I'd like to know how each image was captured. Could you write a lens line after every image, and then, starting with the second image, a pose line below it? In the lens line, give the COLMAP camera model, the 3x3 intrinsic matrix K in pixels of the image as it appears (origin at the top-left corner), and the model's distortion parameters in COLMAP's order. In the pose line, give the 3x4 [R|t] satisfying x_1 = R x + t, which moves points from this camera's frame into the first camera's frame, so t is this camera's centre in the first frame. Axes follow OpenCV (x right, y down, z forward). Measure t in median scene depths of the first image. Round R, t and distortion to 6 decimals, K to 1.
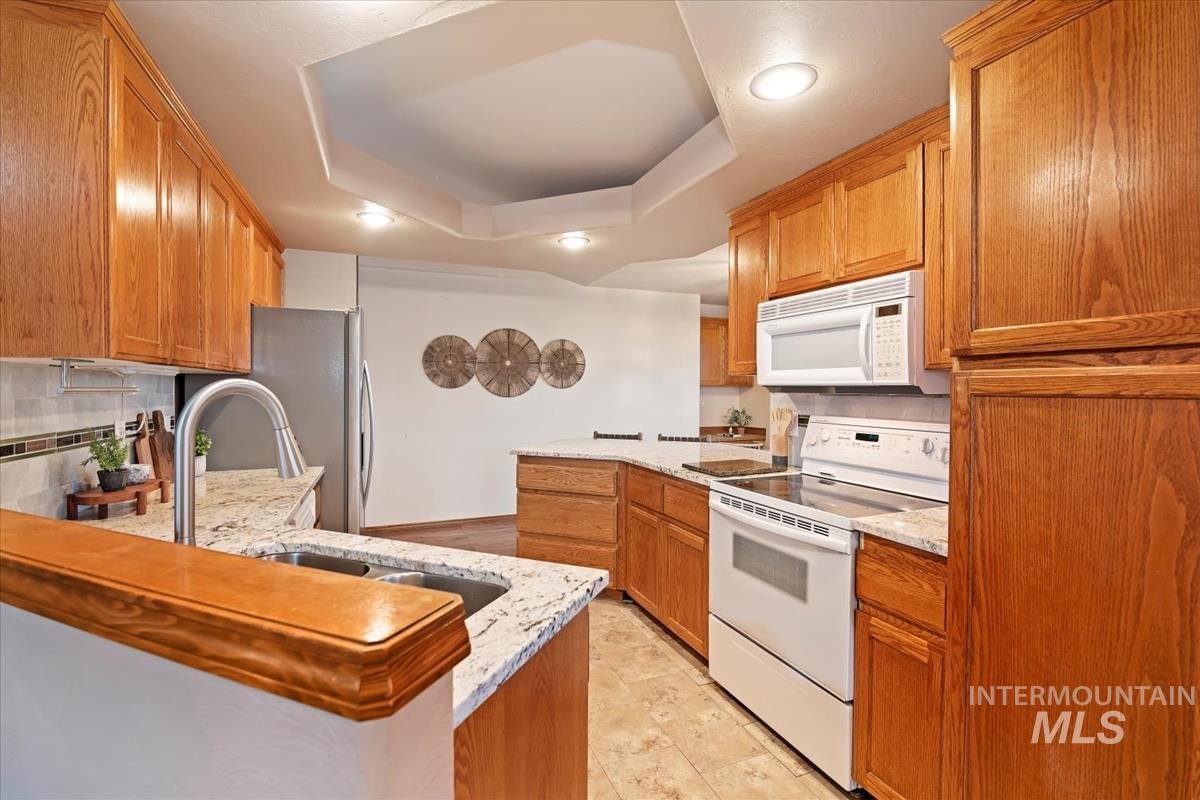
lens RADIAL K [[535.8, 0, 596.3], [0, 535.8, 394.8], [0, 0, 1]] dist [-0.011433, -0.000194]
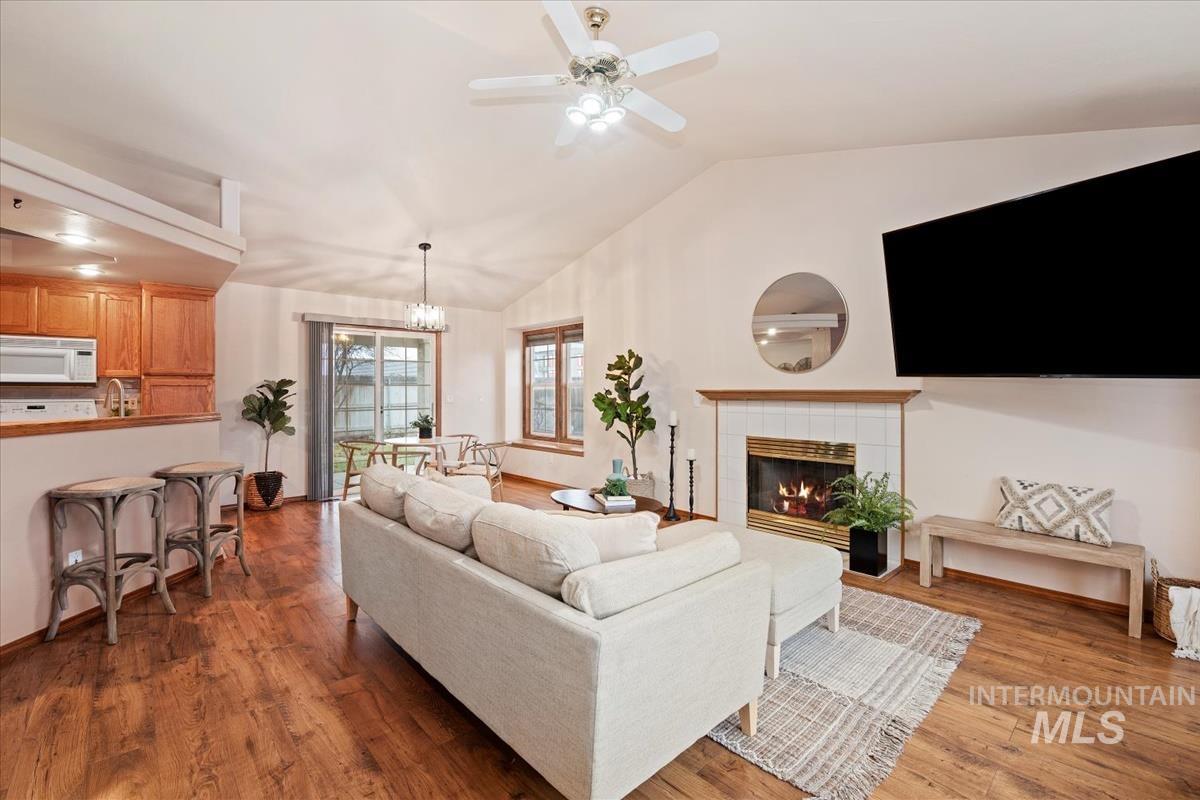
lens RADIAL K [[535.8, 0, 596.4], [0, 535.8, 397.9], [0, 0, 1]] dist [-0.011433, -0.000194]
pose [[-0.332400, -0.008229, 0.943103, -1.678325], [0.010361, 0.999870, 0.012377, 0.031195], [-0.943082, 0.013885, -0.332271, -0.290764]]
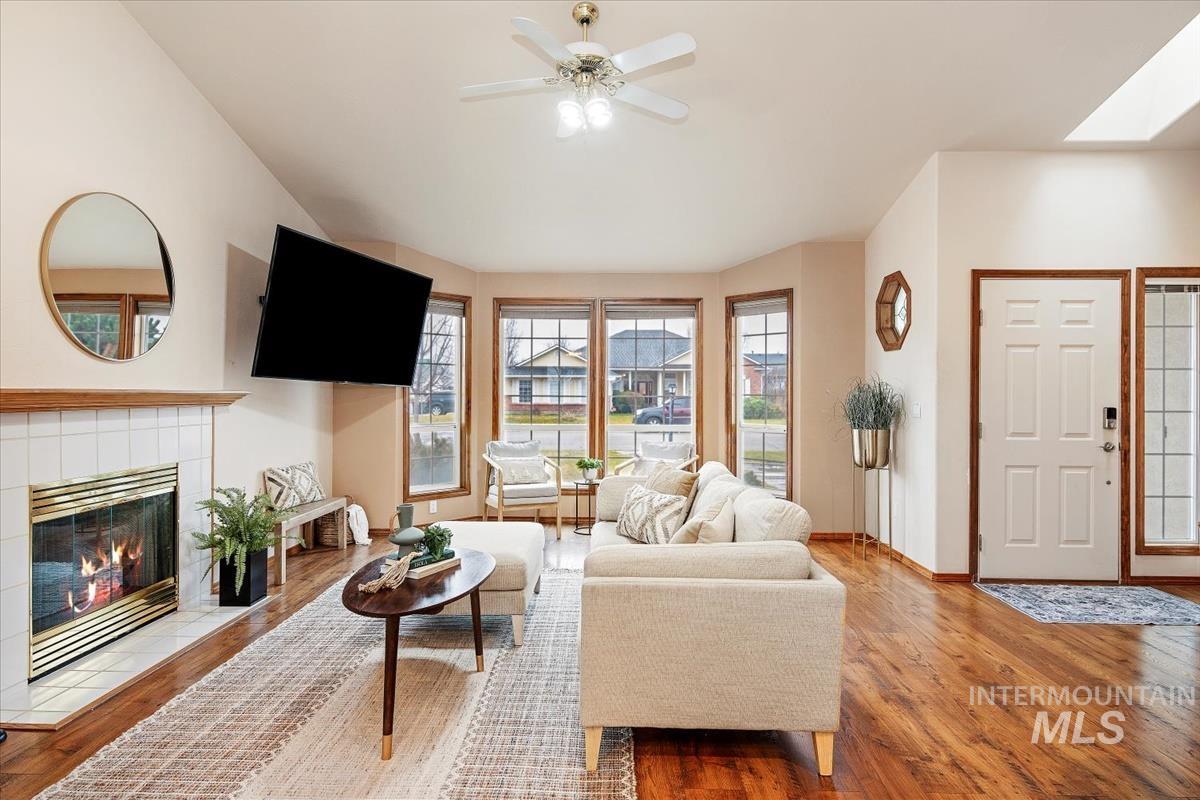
lens RADIAL K [[636.1, 0, 599.4], [0, 636.1, 393.7], [0, 0, 1]] dist [-0.001668, 0.000279]
pose [[-0.399054, -0.001896, -0.916925, 0.226451], [-0.014032, 0.999893, 0.004040, 0.023809], [0.916820, 0.014478, -0.399038, -0.133701]]
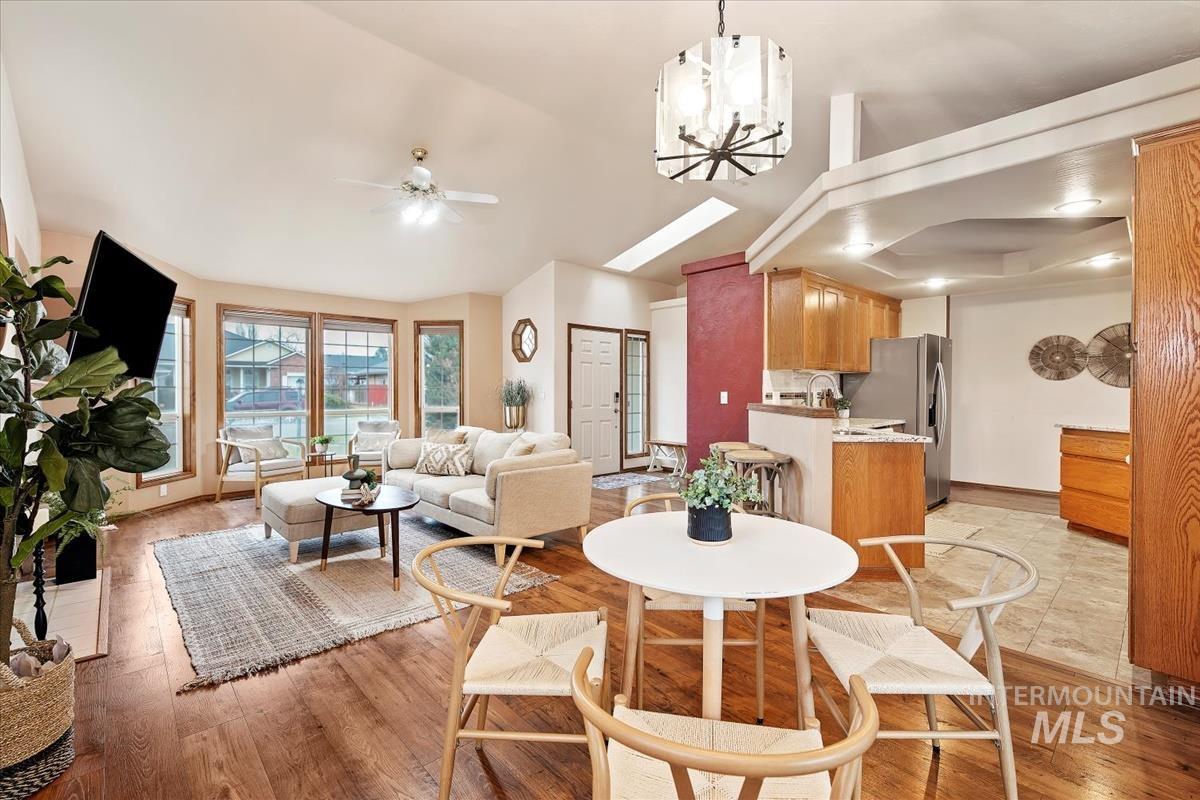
lens RADIAL K [[505.8, 0, 597.4], [0, 505.8, 397.7], [0, 0, 1]] dist [0.003505, -0.000063]
pose [[0.350055, 0.015712, -0.936597, 0.760021], [-0.009467, 0.999868, 0.013235, 0.039149], [0.936681, 0.004234, 0.350158, -0.629186]]
